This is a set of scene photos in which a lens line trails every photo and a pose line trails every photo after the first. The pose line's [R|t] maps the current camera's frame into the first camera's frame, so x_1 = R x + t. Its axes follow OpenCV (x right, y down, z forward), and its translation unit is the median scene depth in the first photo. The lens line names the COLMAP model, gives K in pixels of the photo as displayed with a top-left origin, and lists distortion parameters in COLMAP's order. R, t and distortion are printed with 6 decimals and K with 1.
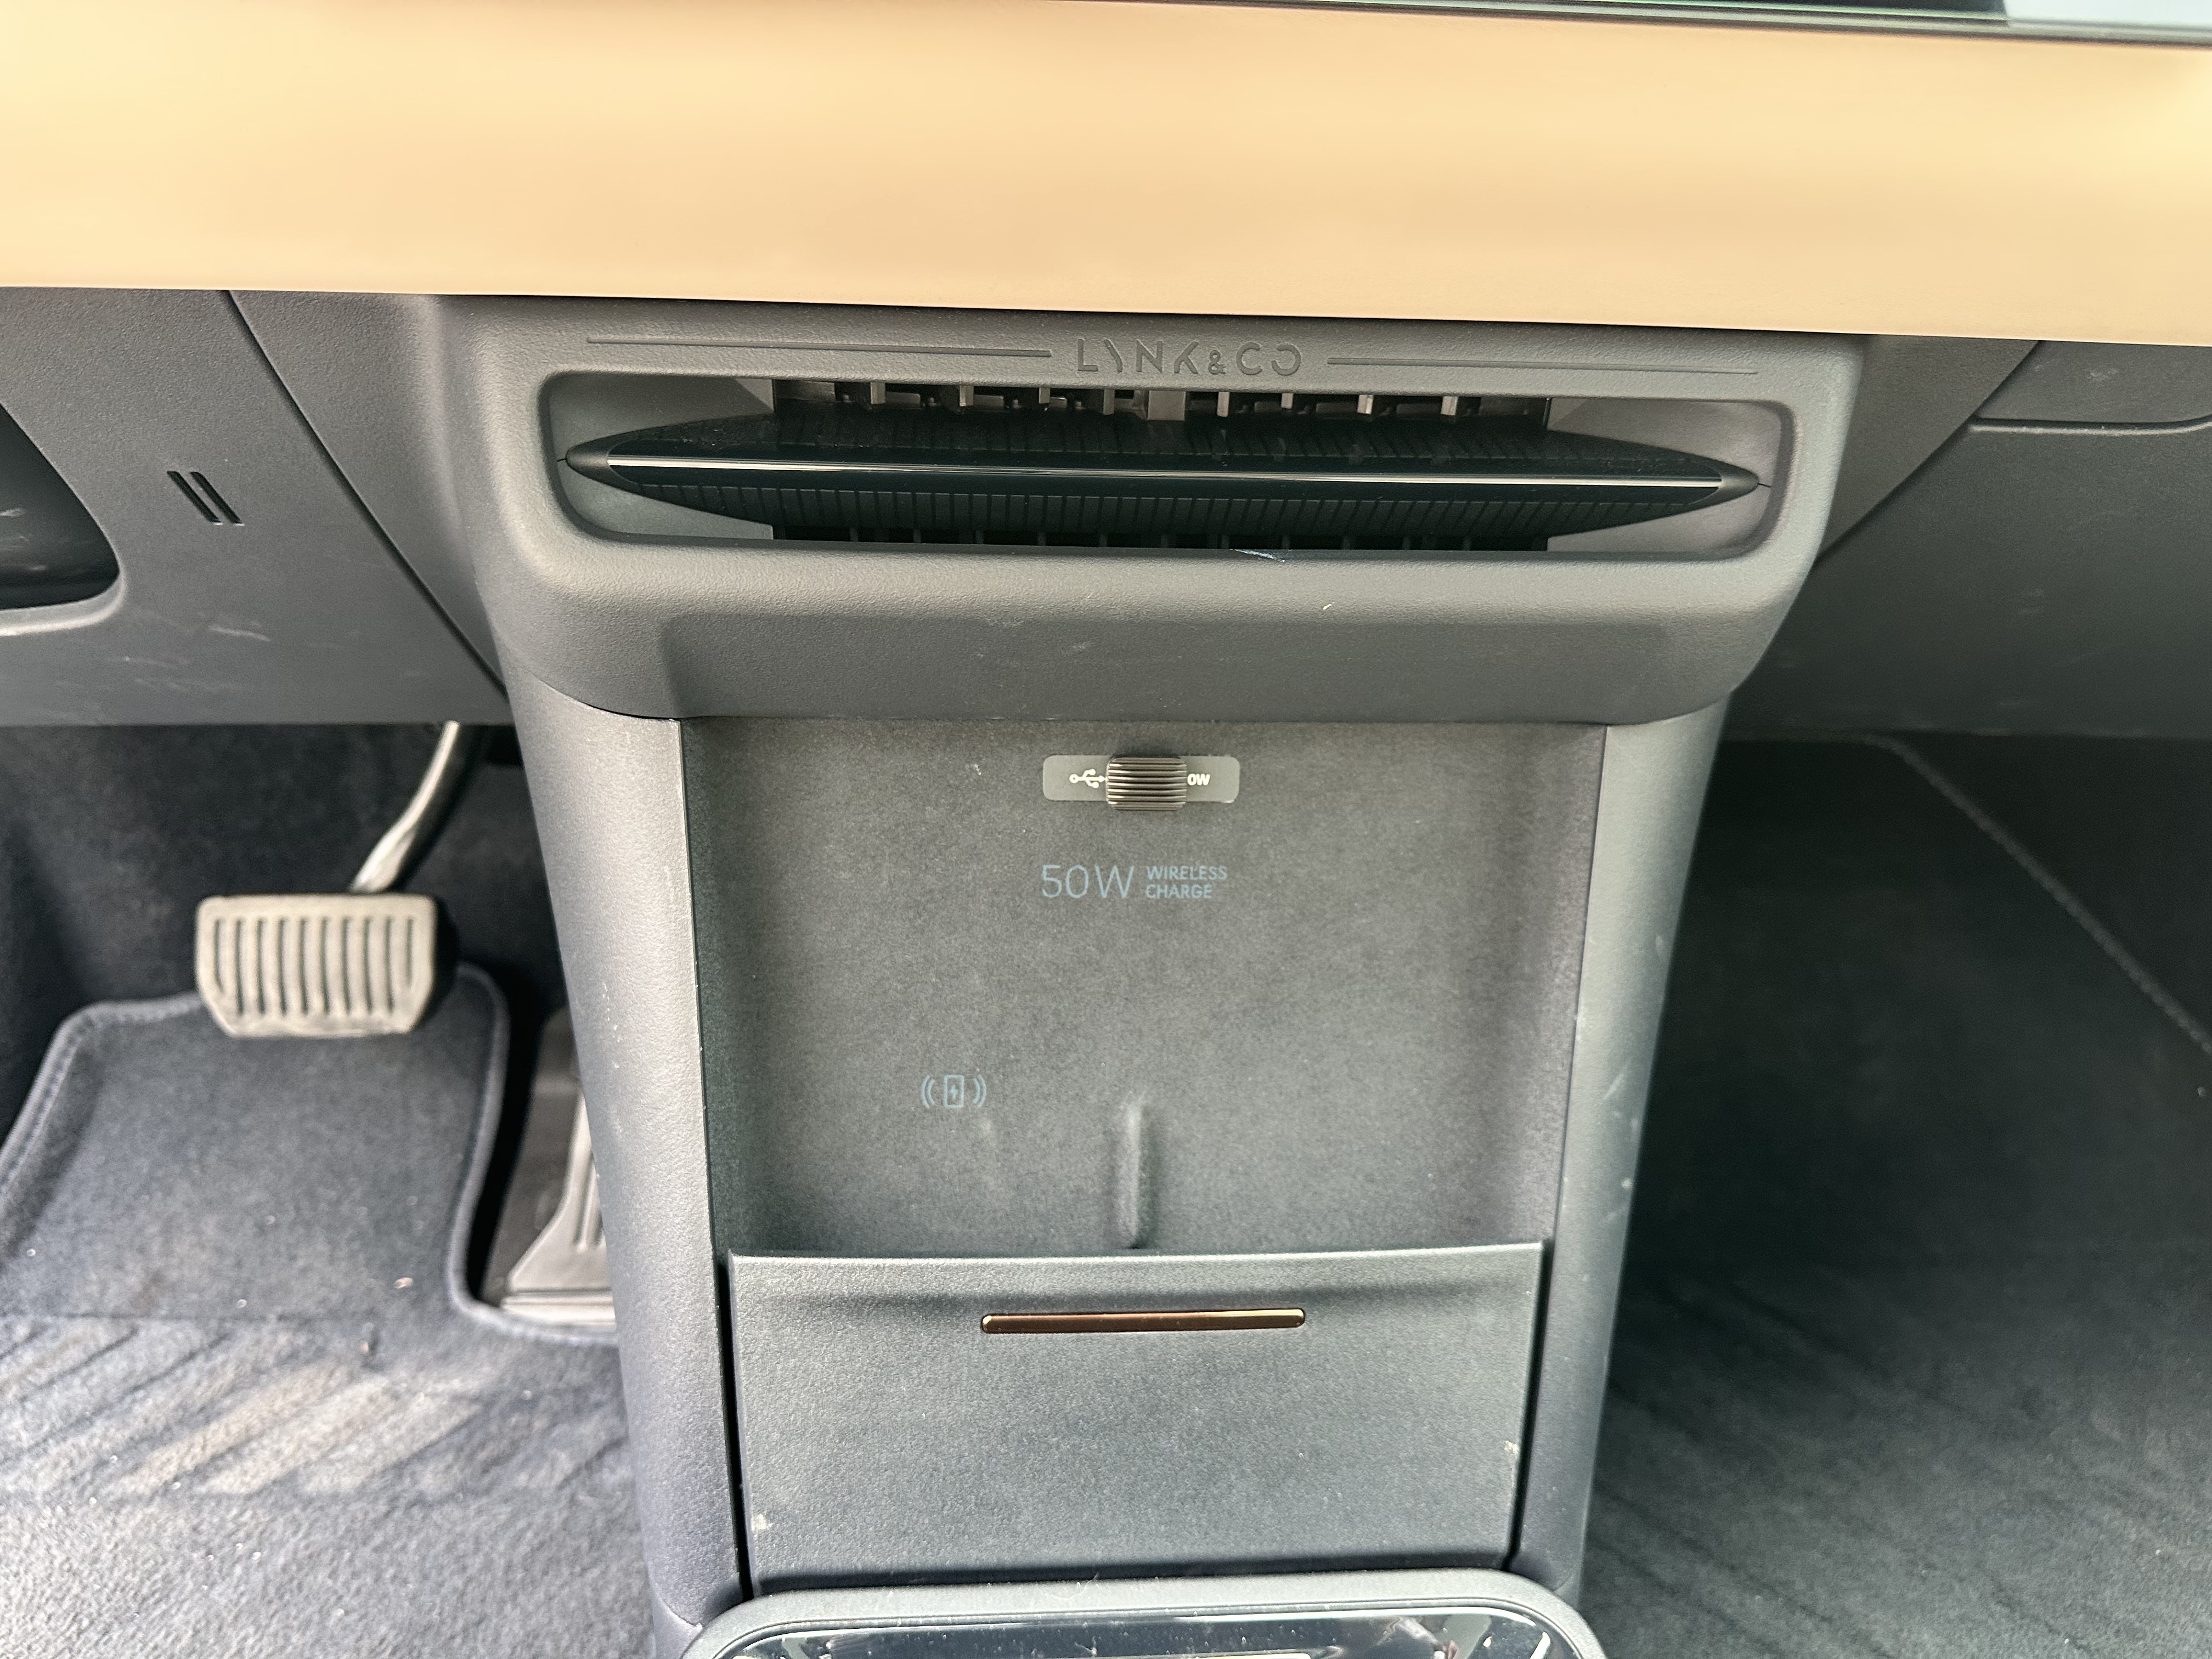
lens RADIAL K [[1577.0, 0, 1076.7], [0, 1577.0, 856.4], [0, 0, 1]] dist [0.007118, -0.025659]
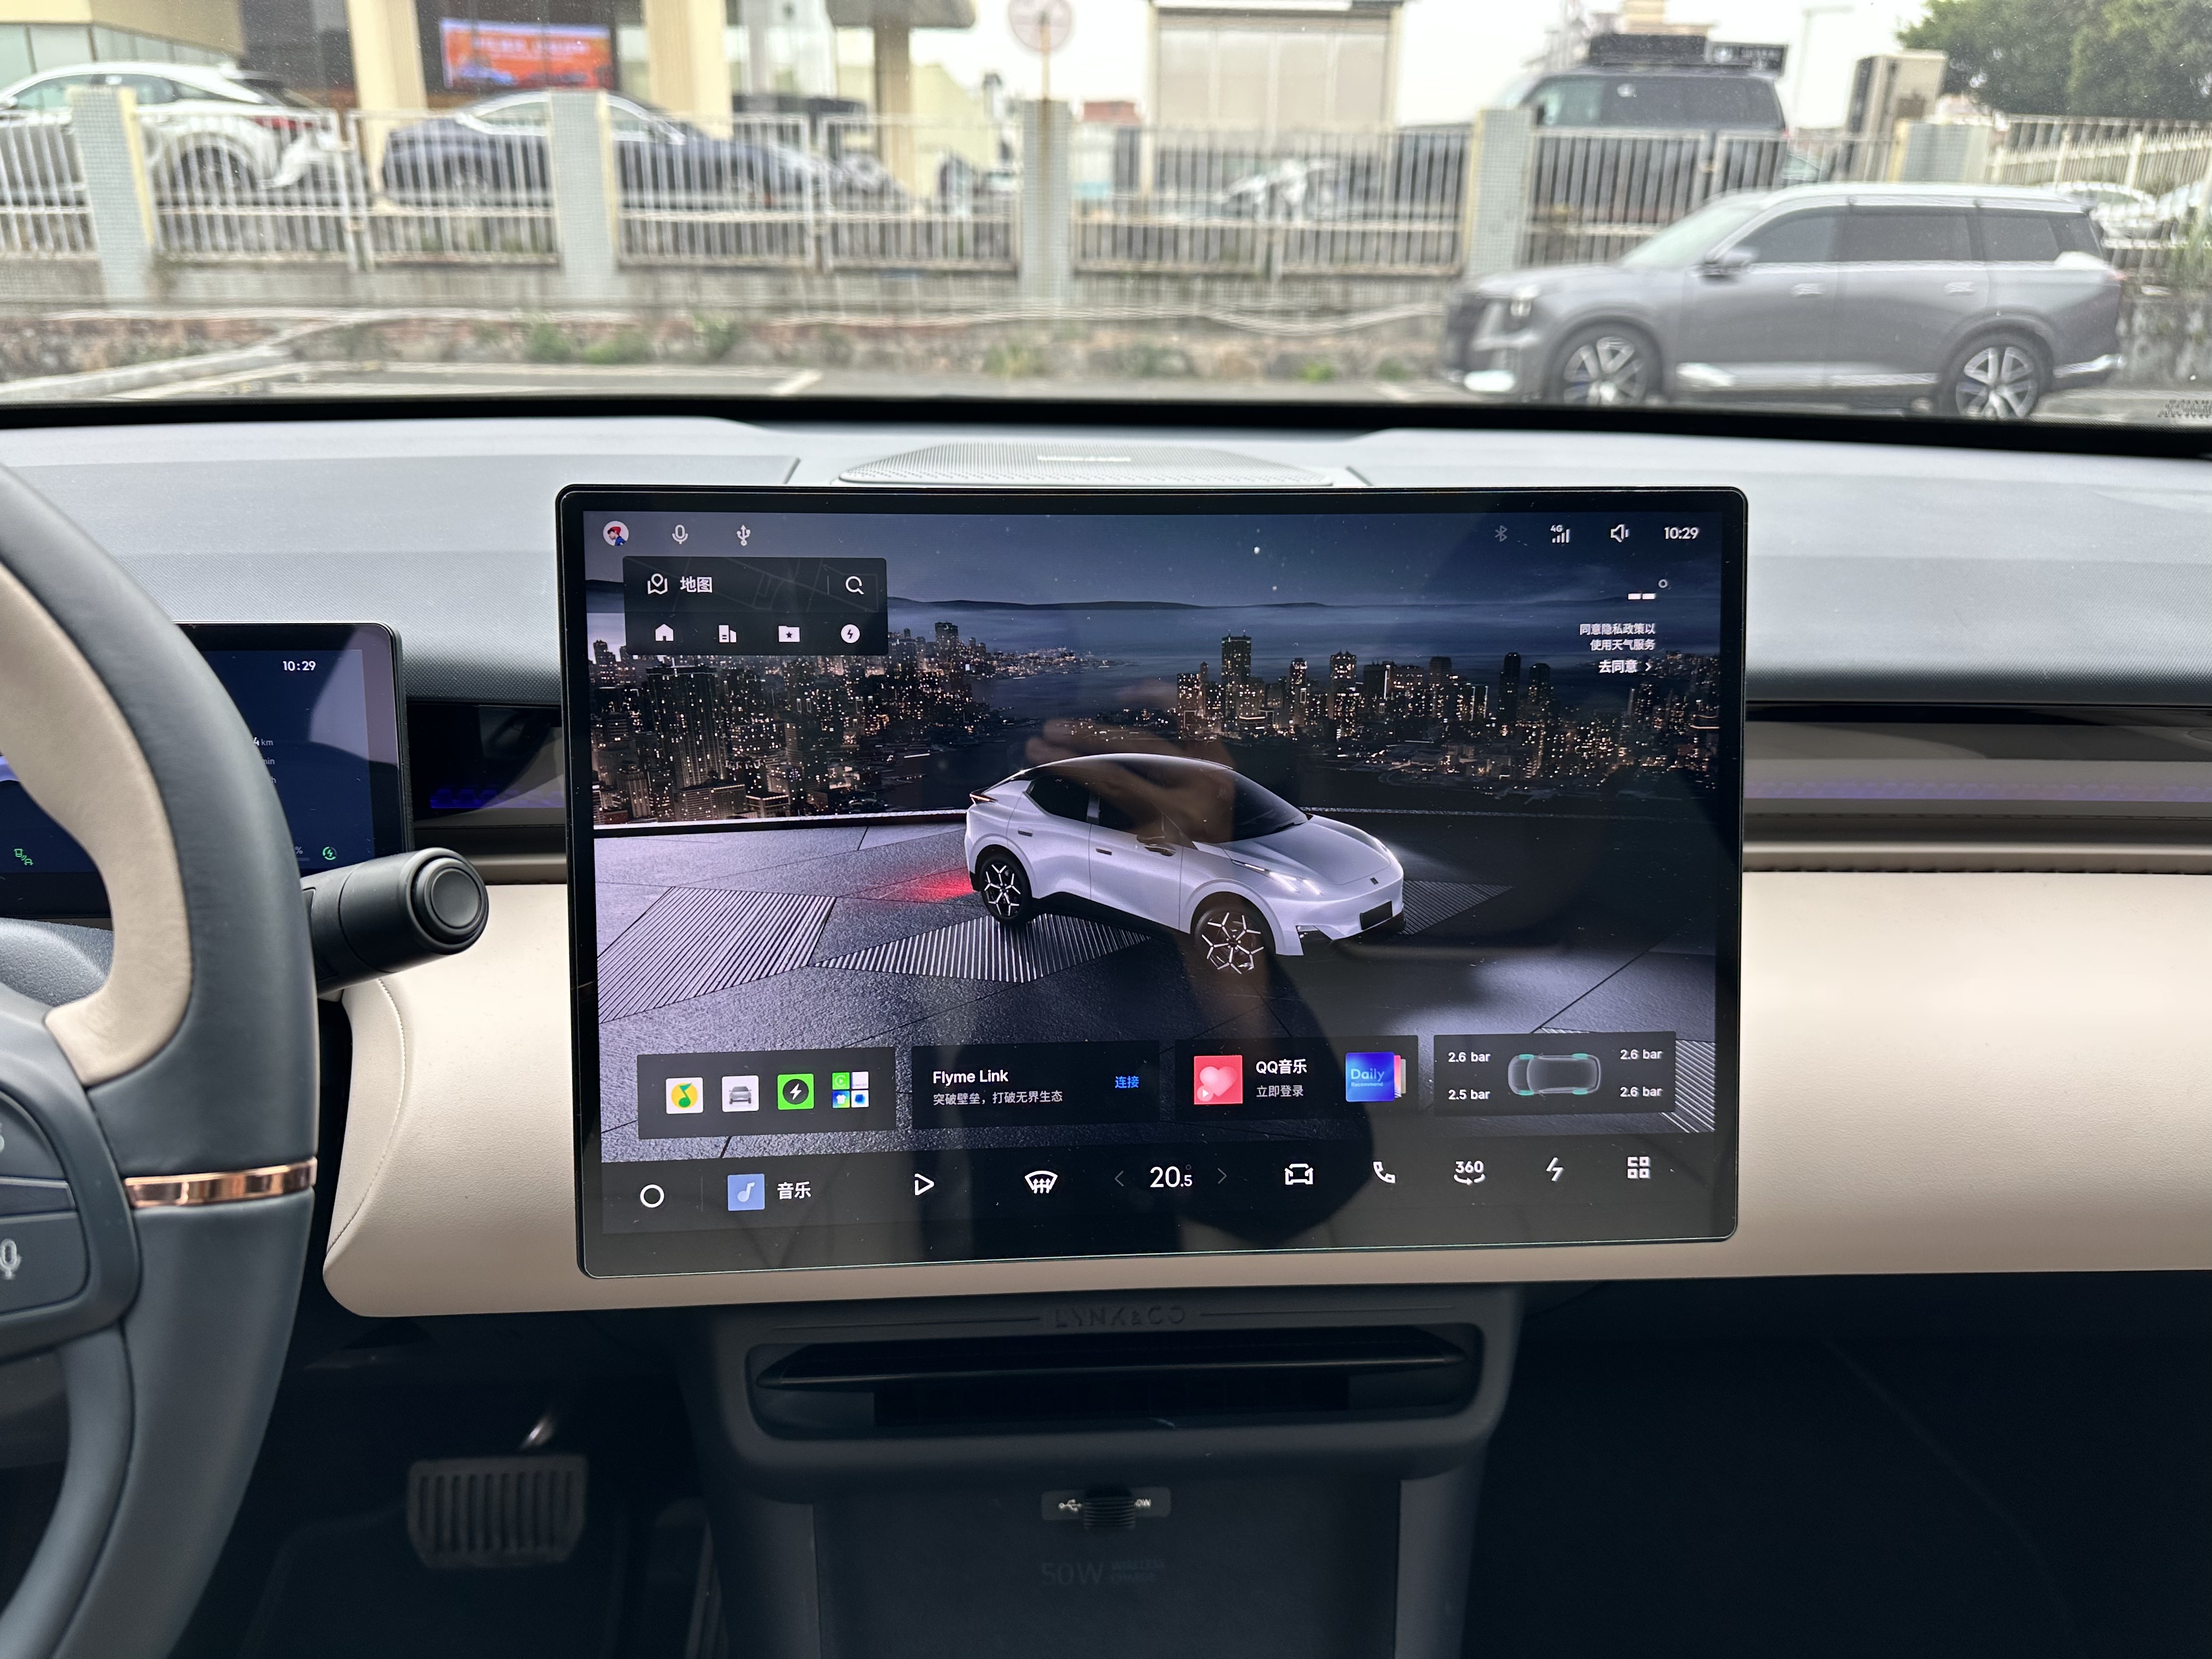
lens RADIAL K [[1569.2, 0, 1096.8], [0, 1569.2, 828.0], [0, 0, 1]] dist [0.044951, -0.024150]
pose [[0.999665, -0.024182, -0.009212, 0.041883], [0.022518, 0.988310, -0.150786, -0.314659], [0.012751, 0.150528, 0.988523, -0.420433]]
